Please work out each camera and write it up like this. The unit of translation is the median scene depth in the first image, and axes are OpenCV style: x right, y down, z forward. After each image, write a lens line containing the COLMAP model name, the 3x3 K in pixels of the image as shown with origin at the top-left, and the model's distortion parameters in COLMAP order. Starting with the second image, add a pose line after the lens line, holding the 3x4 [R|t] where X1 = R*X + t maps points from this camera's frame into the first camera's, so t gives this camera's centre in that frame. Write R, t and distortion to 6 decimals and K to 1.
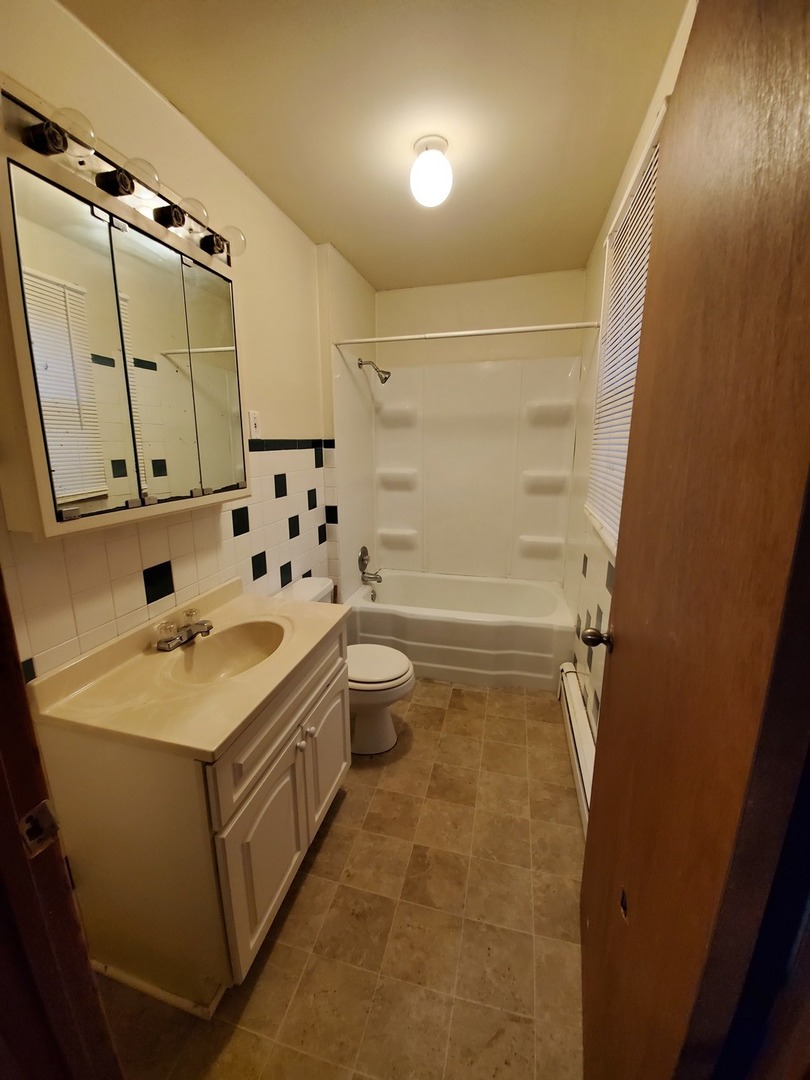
lens RADIAL K [[421.8, 0, 400.9], [0, 421.8, 526.8], [0, 0, 1]] dist [0.001012, -0.013064]
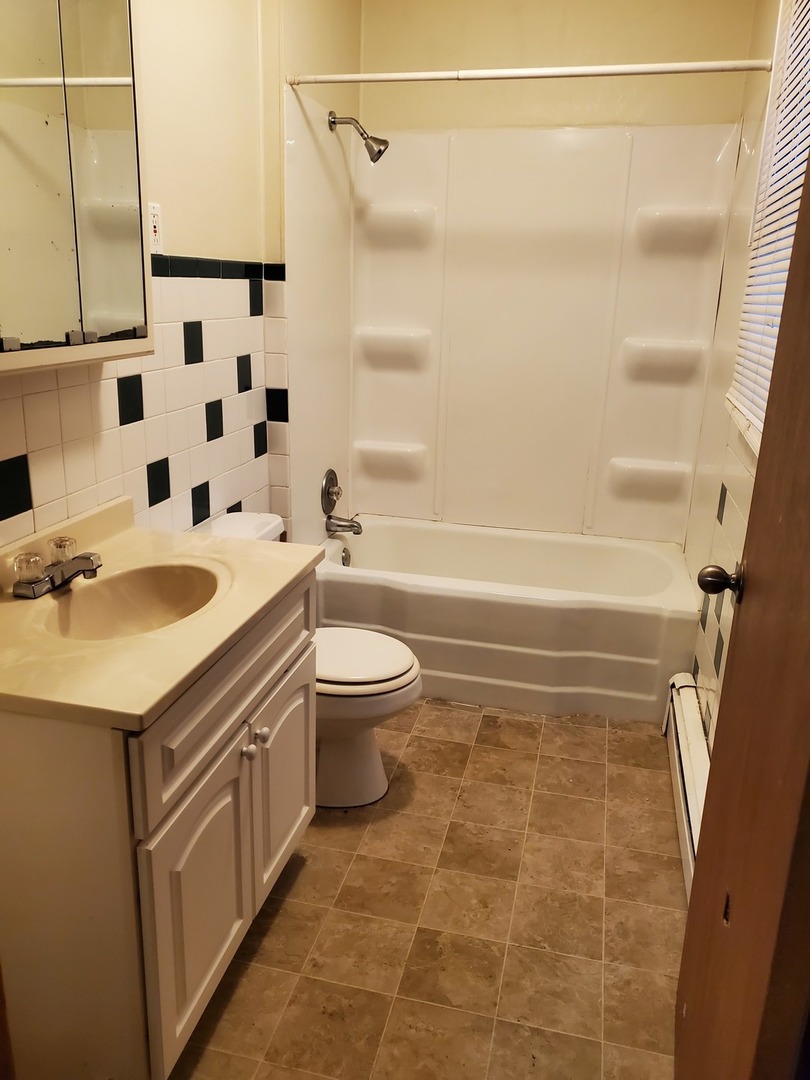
lens RADIAL K [[827.5, 0, 405.0], [0, 827.5, 540.0], [0, 0, 1]] dist [-0.001619, -0.004270]
pose [[0.999223, 0.025991, 0.029640, -0.036022], [-0.028723, 0.994985, 0.095814, 0.059171], [-0.027001, -0.096591, 0.994958, -0.151627]]
